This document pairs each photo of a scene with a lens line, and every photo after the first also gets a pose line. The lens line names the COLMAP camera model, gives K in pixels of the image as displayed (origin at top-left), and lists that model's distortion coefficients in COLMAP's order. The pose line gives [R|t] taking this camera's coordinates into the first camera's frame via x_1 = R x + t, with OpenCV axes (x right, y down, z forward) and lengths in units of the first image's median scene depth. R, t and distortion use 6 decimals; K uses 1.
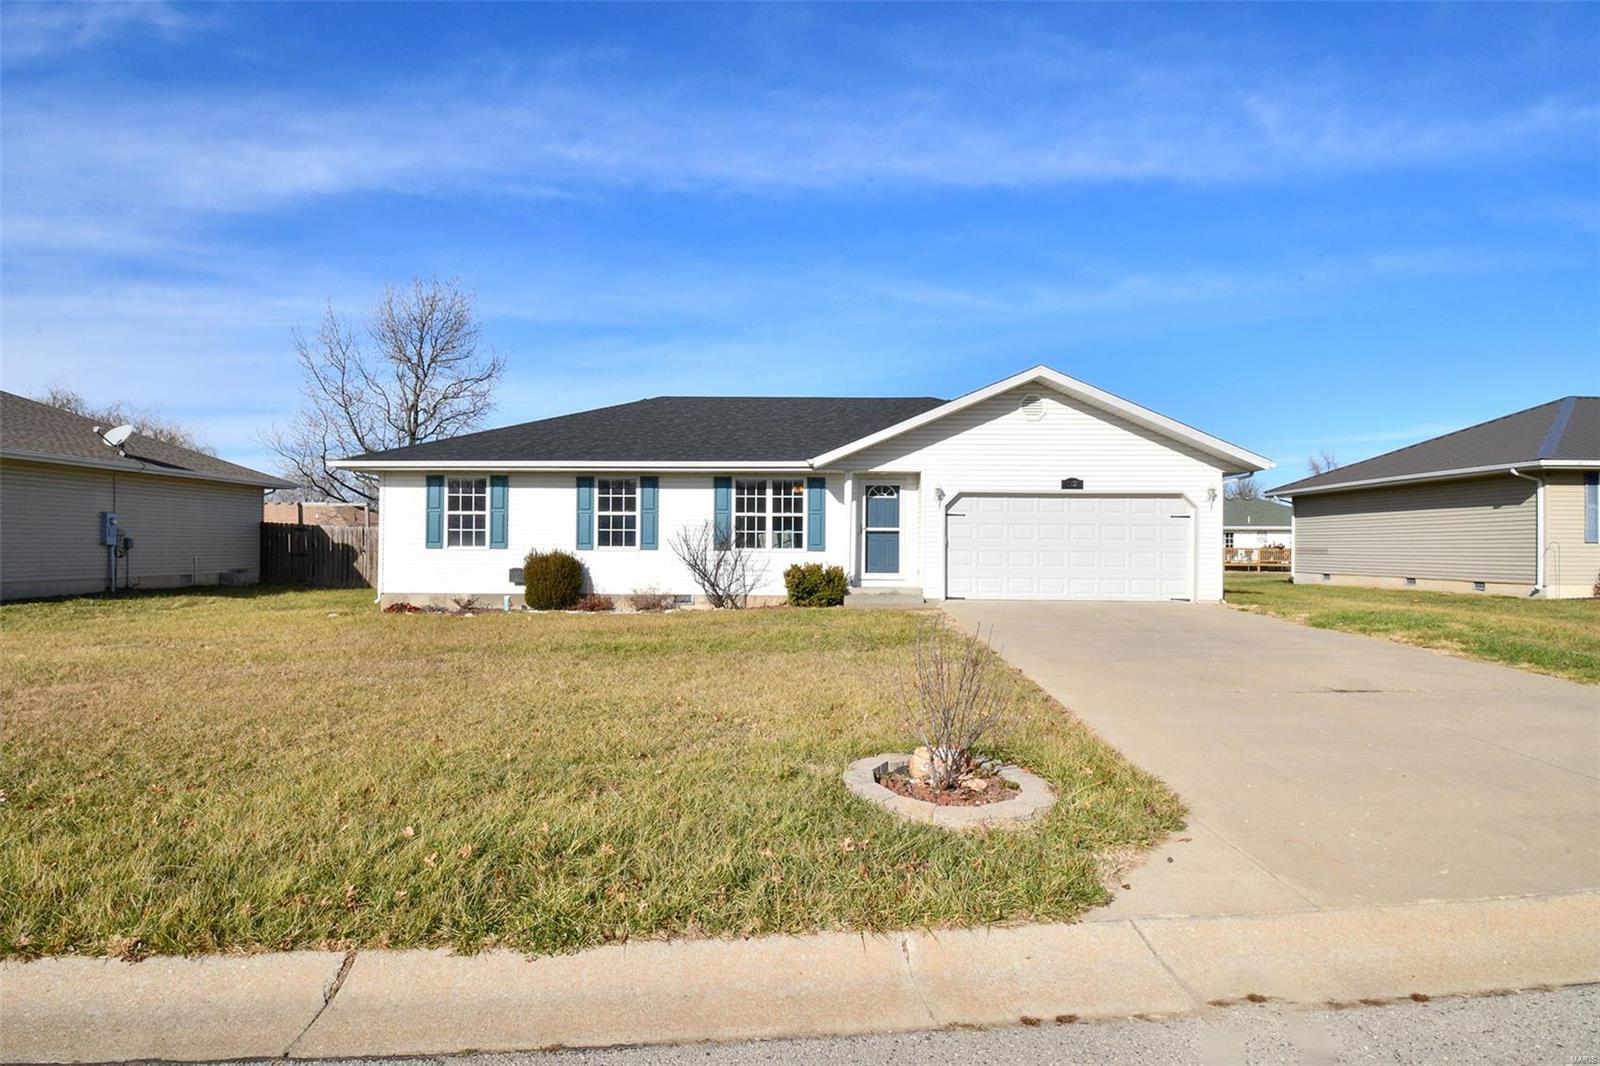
lens RADIAL K [[826.7, 0, 800.0], [0, 826.7, 533.0], [0, 0, 1]] dist [0.002643, -0.000119]
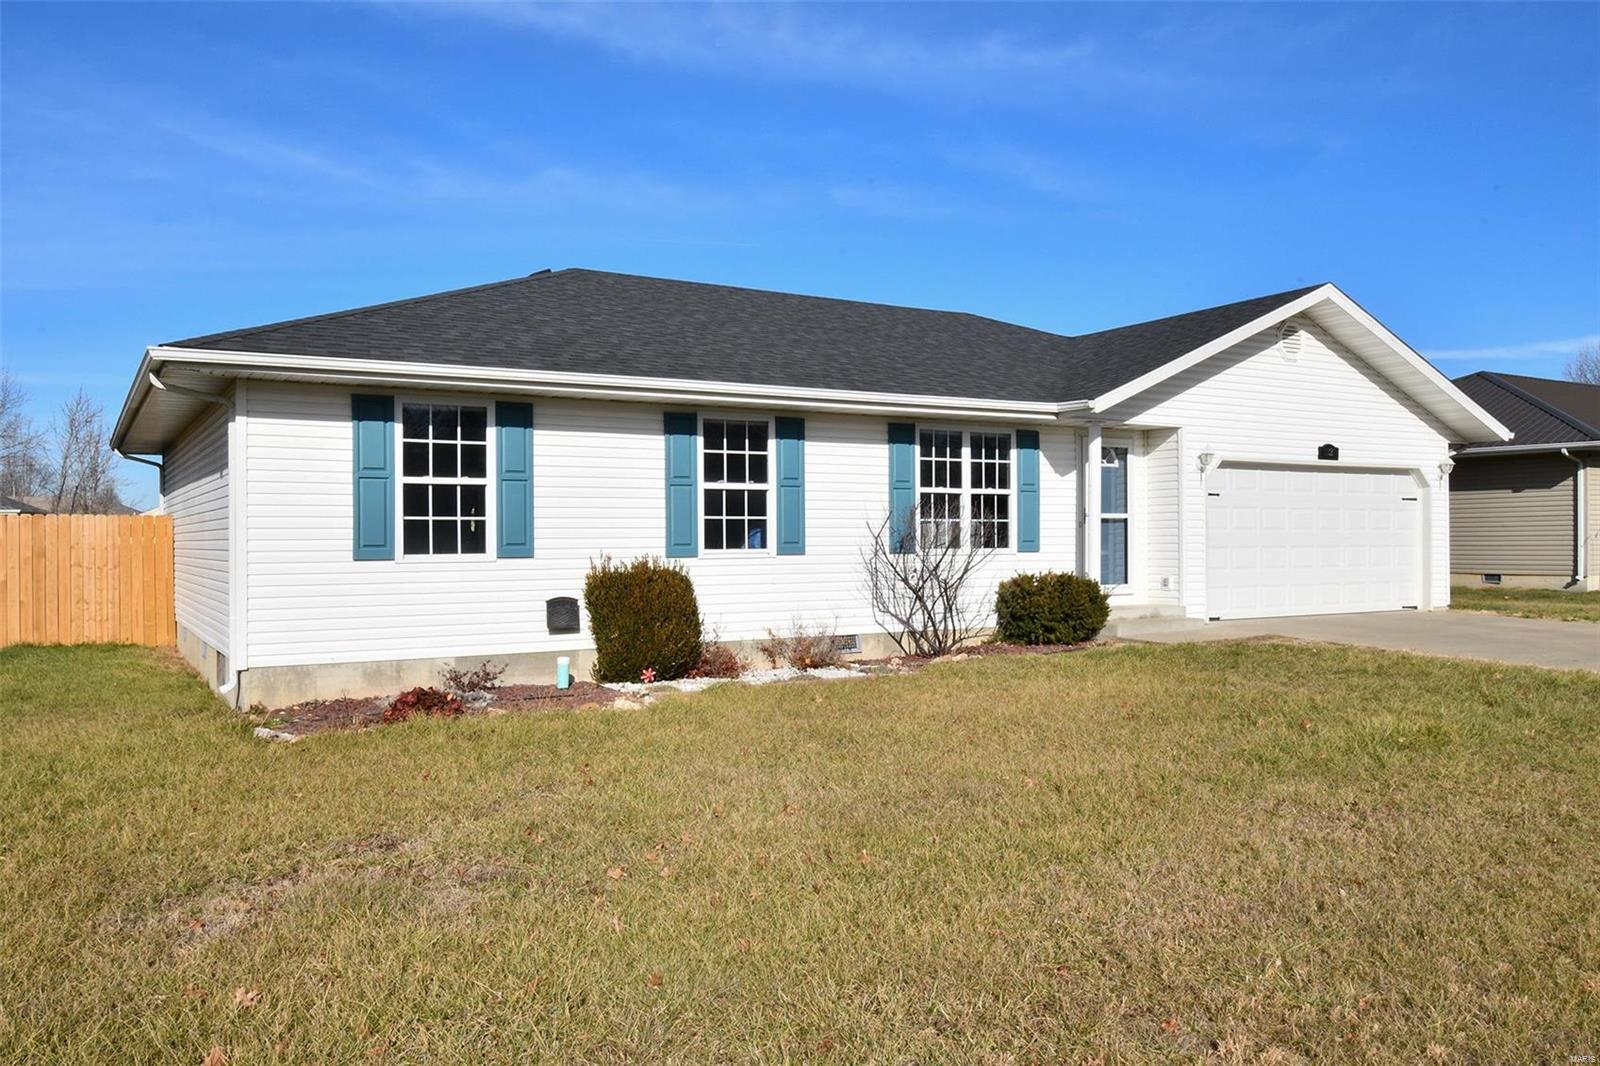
lens RADIAL K [[1193.3, 0, 800.0], [0, 1193.3, 533.0], [0, 0, 1]] dist [-0.000469, -0.000890]
pose [[0.857512, -0.008504, 0.514394, -0.575257], [0.001101, 0.999891, 0.014696, -0.005107], [-0.514463, -0.012036, 0.857428, 0.333928]]
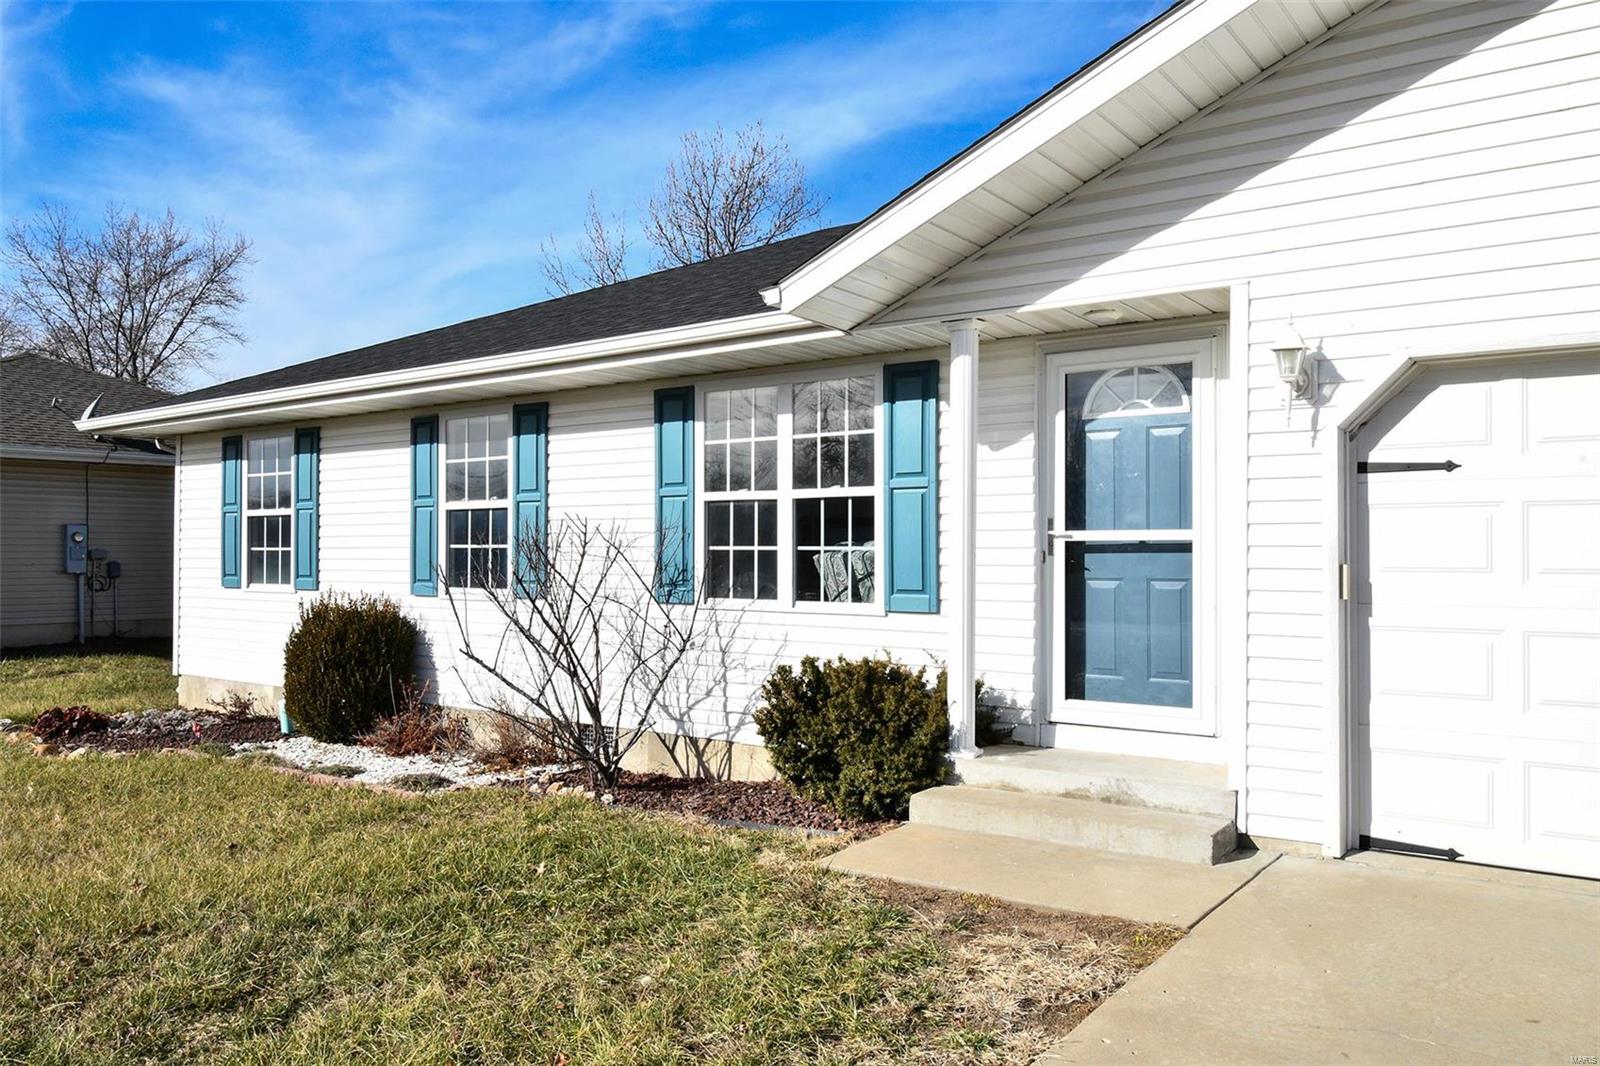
lens RADIAL K [[1193.3, 0, 800.0], [0, 1193.3, 533.0], [0, 0, 1]] dist [-0.000469, -0.000890]
pose [[0.807466, -0.015184, -0.589719, 0.238254], [0.015303, 0.999871, -0.004792, -0.005050], [0.589716, -0.005155, 0.807594, 0.633100]]
